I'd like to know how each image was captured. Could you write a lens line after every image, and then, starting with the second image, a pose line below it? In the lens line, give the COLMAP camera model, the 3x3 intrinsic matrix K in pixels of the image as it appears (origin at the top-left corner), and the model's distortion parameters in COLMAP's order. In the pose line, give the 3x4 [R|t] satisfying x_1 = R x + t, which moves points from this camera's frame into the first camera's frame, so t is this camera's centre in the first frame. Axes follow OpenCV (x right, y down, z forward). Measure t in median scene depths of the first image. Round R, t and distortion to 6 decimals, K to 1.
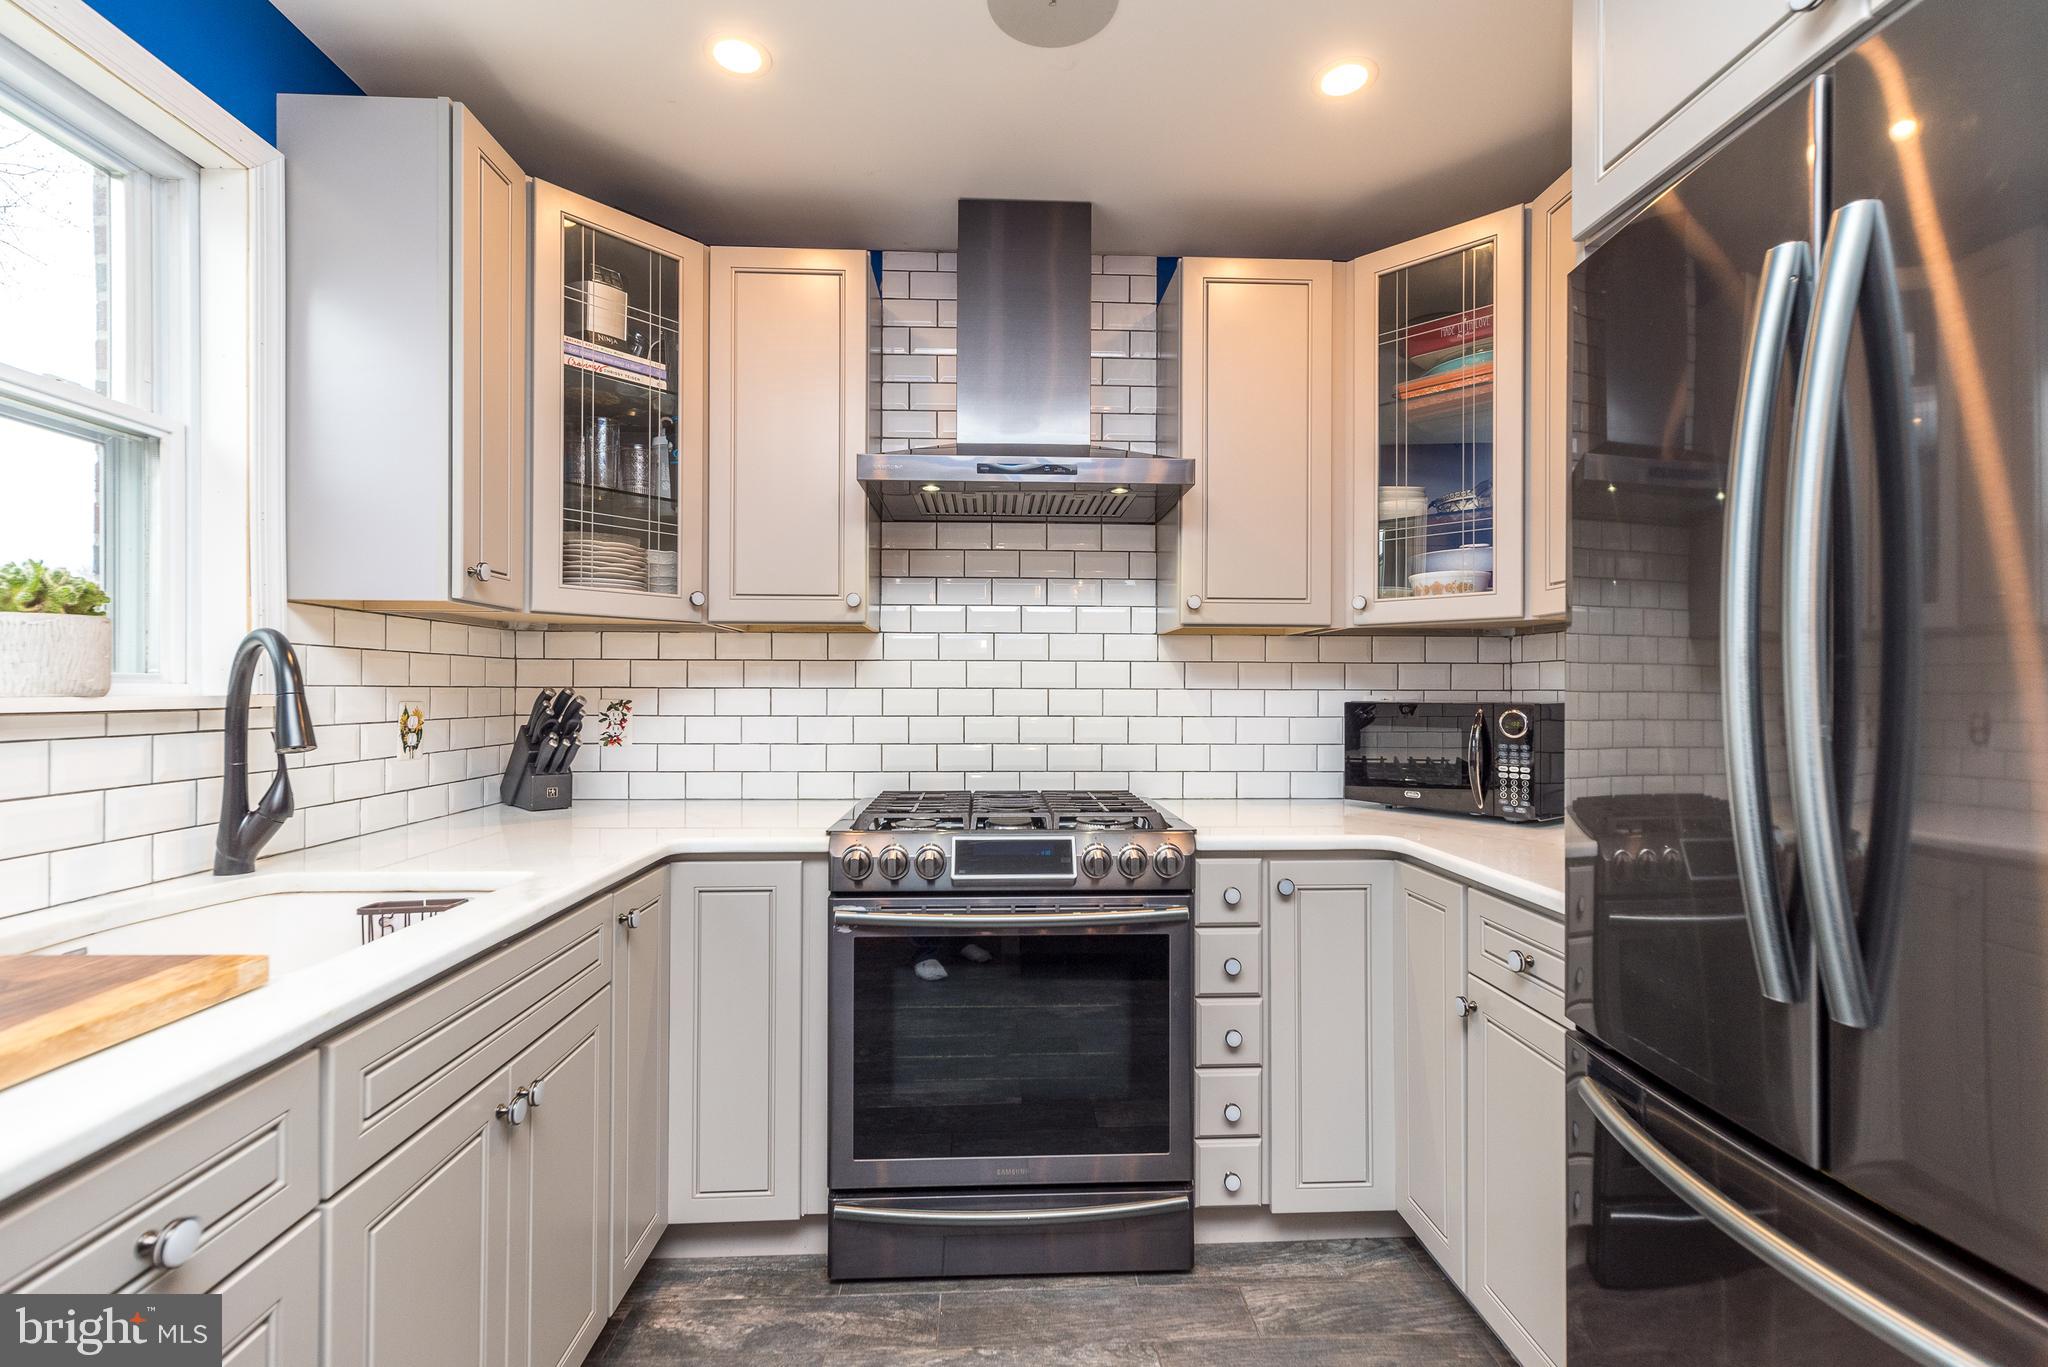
lens RADIAL K [[914.6, 0, 1028.2], [0, 914.6, 684.8], [0, 0, 1]] dist [0.000027, 0.000189]
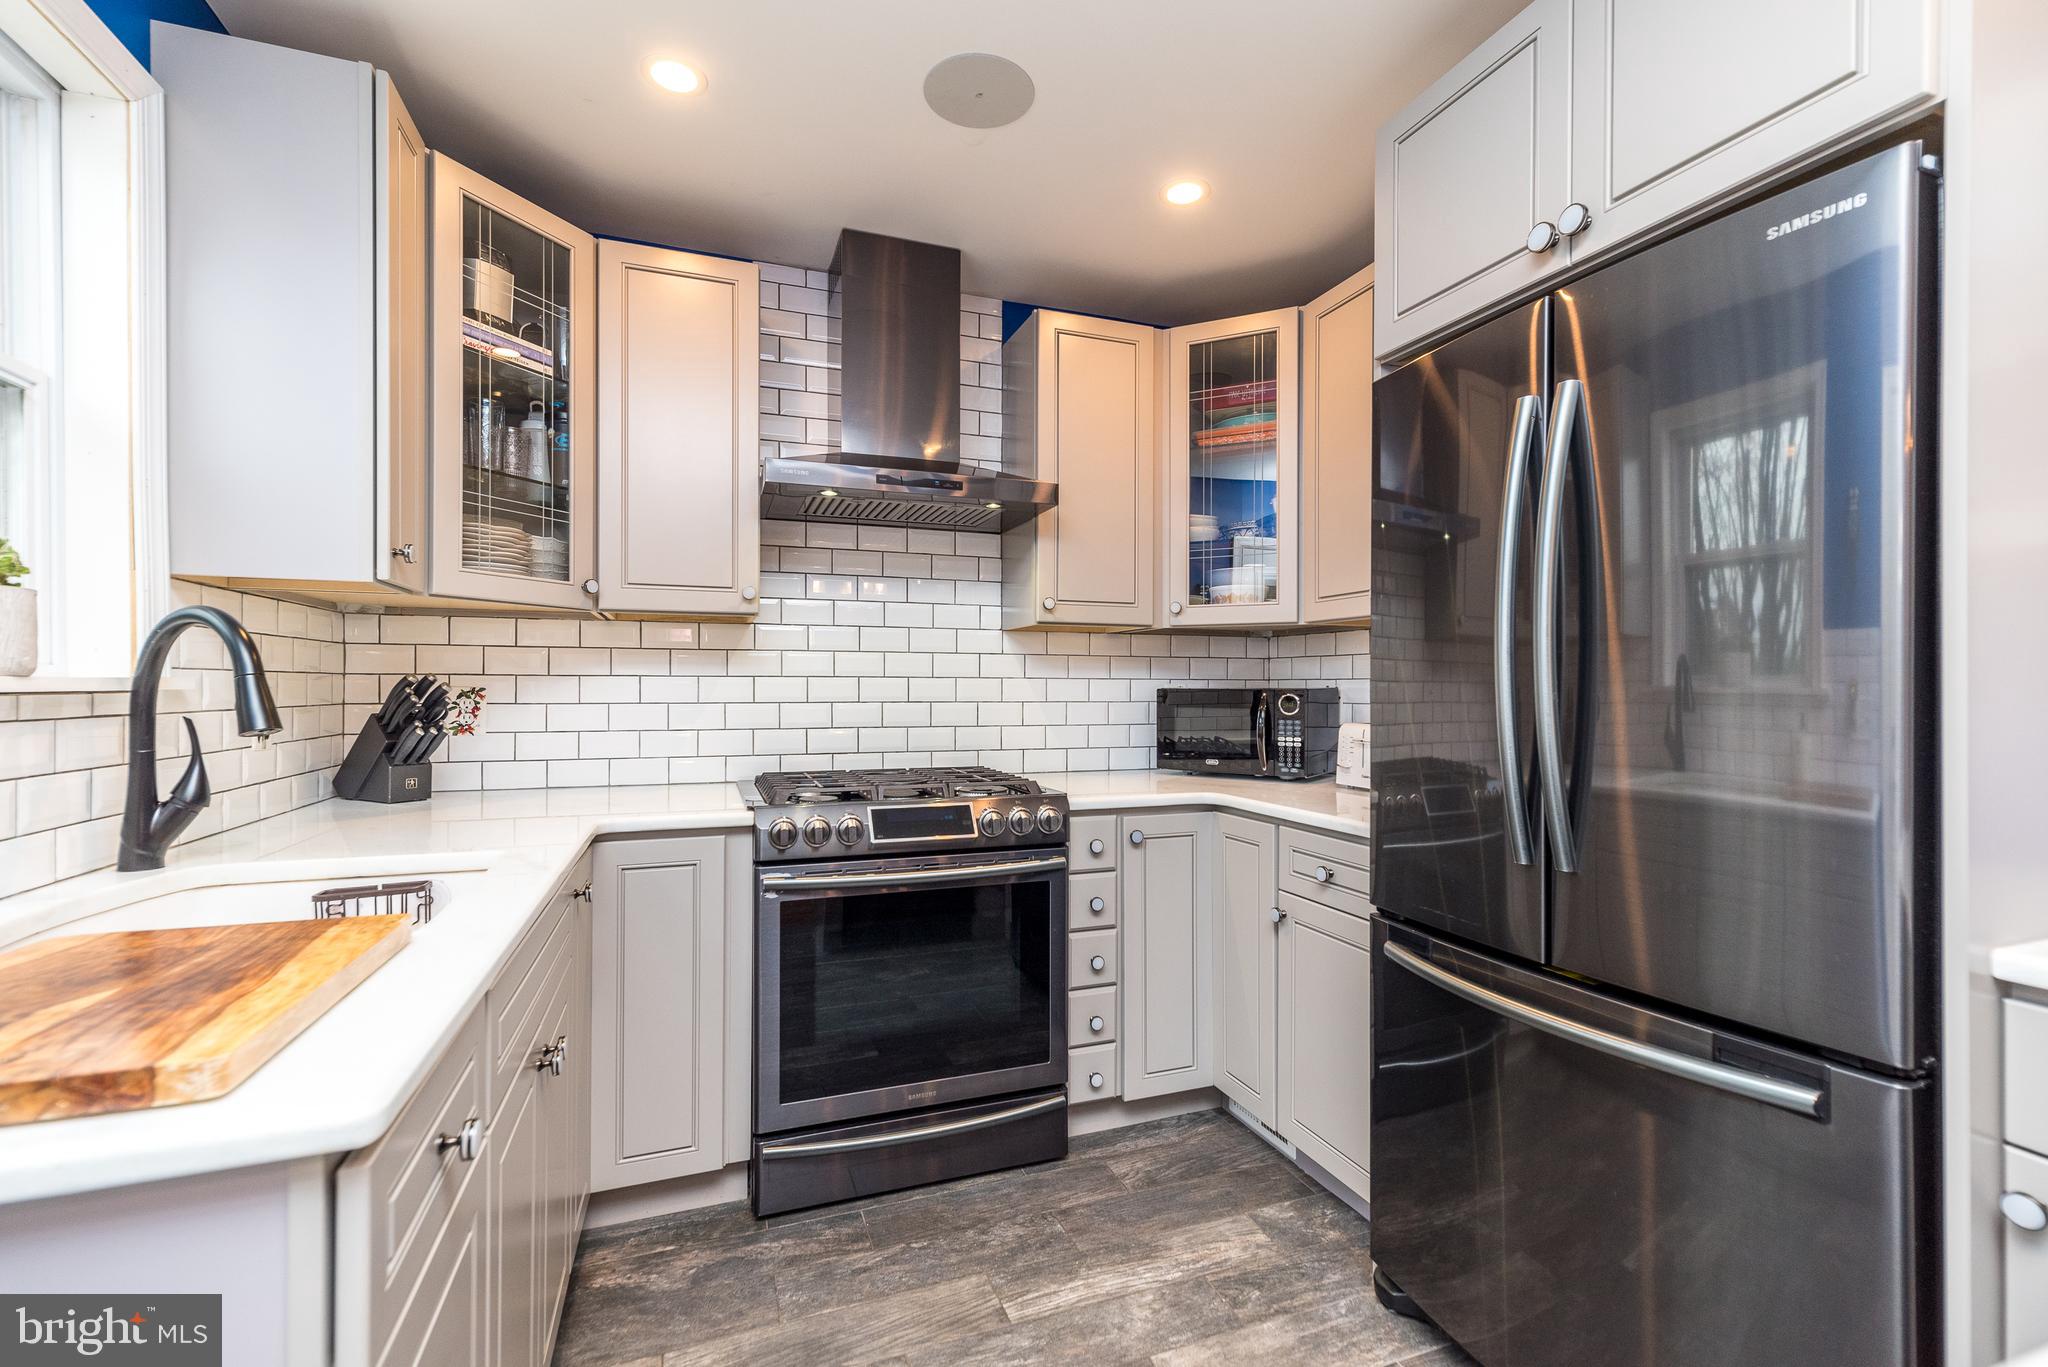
lens RADIAL K [[914.6, 0, 1020.3], [0, 914.6, 685.1], [0, 0, 1]] dist [0.000027, 0.000189]
pose [[0.950793, 0.000827, 0.309826, -0.249225], [-0.002260, 0.999988, 0.004268, 0.010971], [-0.309819, -0.004758, 0.950784, -0.126074]]
